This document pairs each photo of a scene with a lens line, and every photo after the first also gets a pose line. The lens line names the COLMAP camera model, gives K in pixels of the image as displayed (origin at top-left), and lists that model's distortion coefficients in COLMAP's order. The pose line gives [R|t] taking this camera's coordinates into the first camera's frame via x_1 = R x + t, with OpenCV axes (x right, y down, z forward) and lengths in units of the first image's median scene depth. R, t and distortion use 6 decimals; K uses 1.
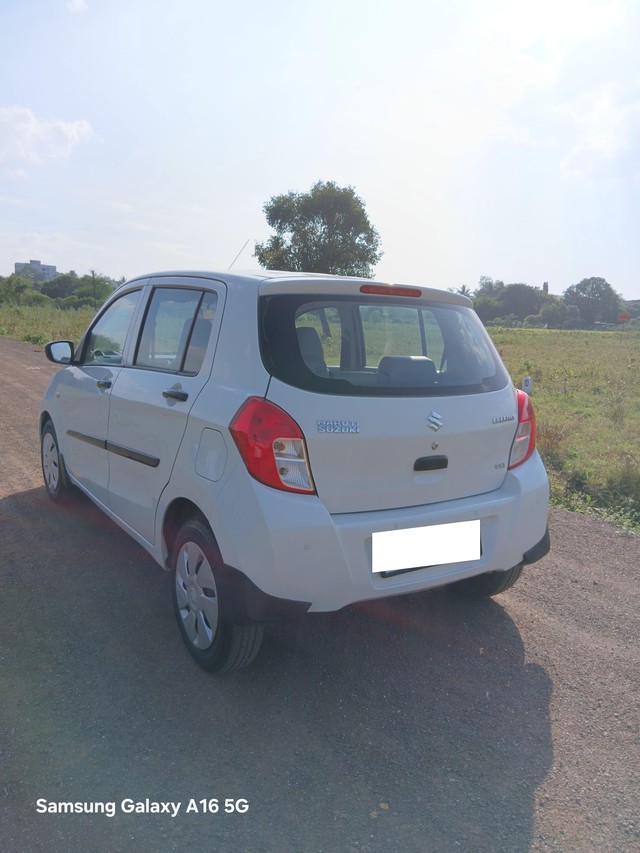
lens RADIAL K [[662.0, 0, 320.0], [0, 662.0, 426.5], [0, 0, 1]] dist [0.205359, -0.353245]
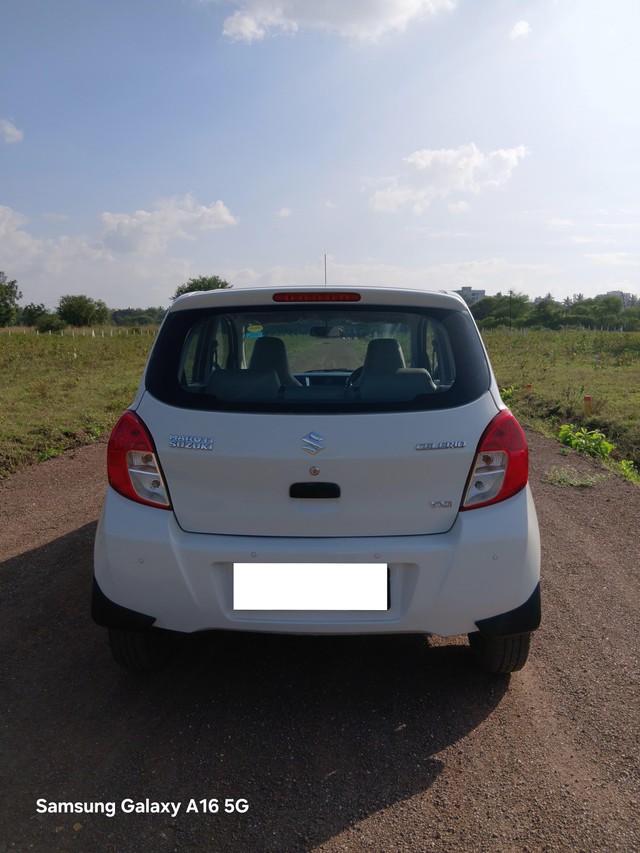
lens RADIAL K [[662.0, 0, 320.0], [0, 662.0, 426.5], [0, 0, 1]] dist [0.205359, -0.353245]
pose [[0.815300, 0.037427, -0.577828, 0.625959], [-0.052584, 0.998571, -0.009515, -0.019694], [0.576646, 0.038142, 0.816103, 0.263049]]
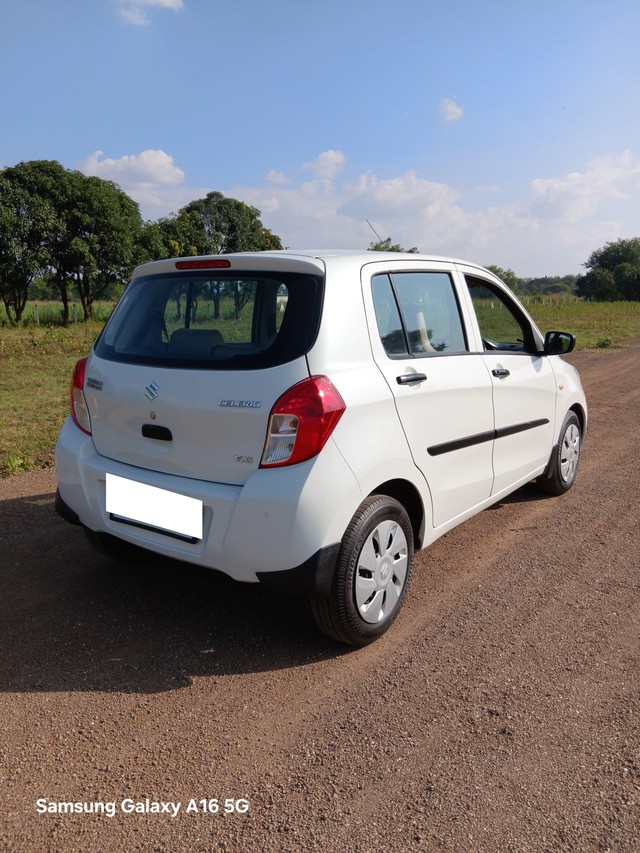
lens RADIAL K [[662.0, 0, 320.0], [0, 662.0, 426.5], [0, 0, 1]] dist [0.205359, -0.353245]
pose [[0.330251, 0.134091, -0.934320, 1.121869], [-0.136737, 0.986213, 0.093206, -0.077752], [0.933936, 0.096974, 0.344033, 0.814317]]
